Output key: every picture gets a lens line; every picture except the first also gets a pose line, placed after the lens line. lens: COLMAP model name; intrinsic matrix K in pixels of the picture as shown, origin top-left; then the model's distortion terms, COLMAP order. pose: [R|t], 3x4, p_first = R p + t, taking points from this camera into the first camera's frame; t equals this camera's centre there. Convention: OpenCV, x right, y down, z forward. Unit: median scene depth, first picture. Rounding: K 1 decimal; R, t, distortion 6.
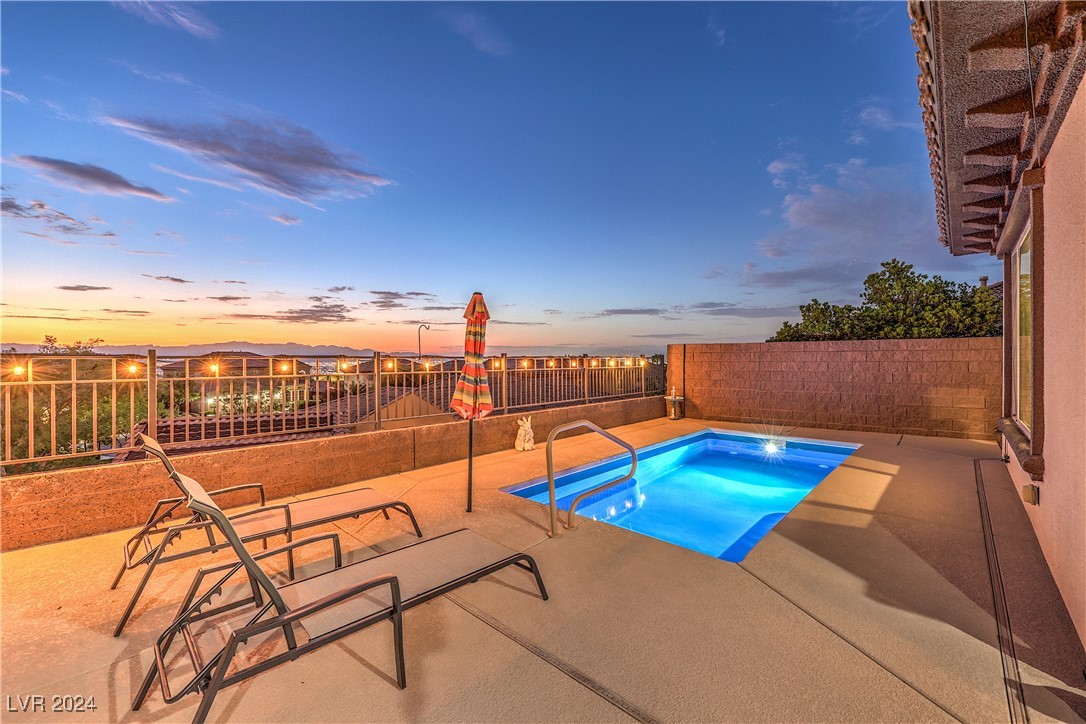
lens RADIAL K [[435.7, 0, 543.0], [0, 435.7, 362.0], [0, 0, 1]] dist [0.000226, 0.000004]
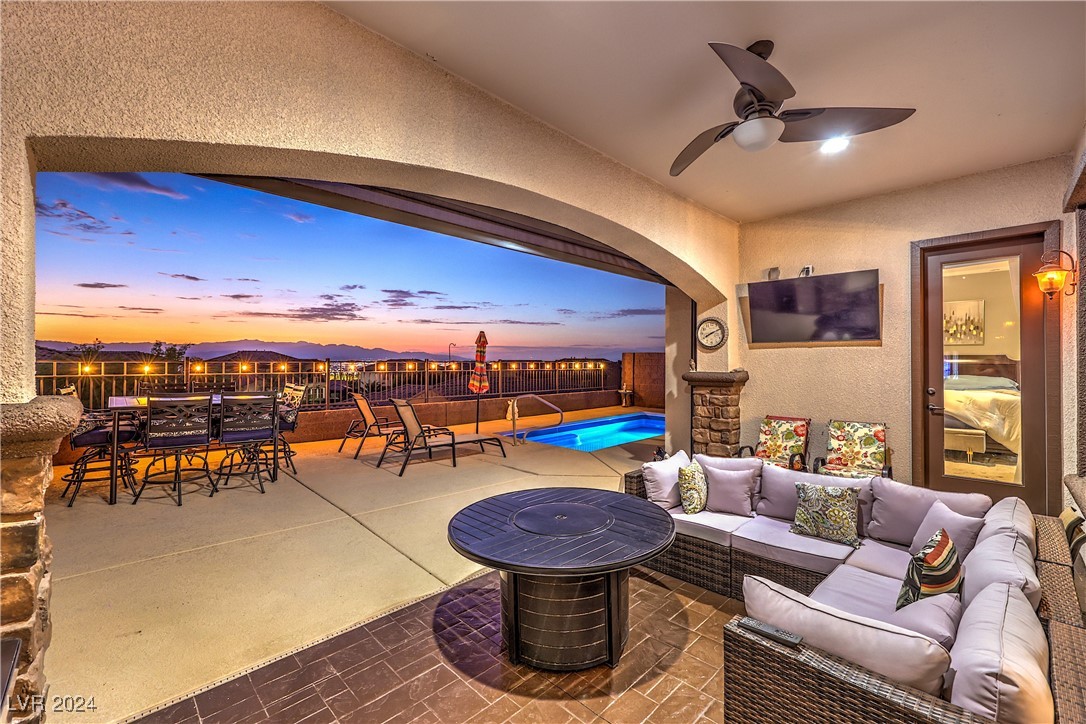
lens RADIAL K [[435.7, 0, 543.0], [0, 435.7, 362.0], [0, 0, 1]] dist [0.000226, 0.000004]
pose [[0.999624, 0.009671, -0.025649, 0.110796], [-0.009751, 0.999948, -0.002982, -0.007301], [0.025619, 0.003231, 0.999667, -0.605401]]
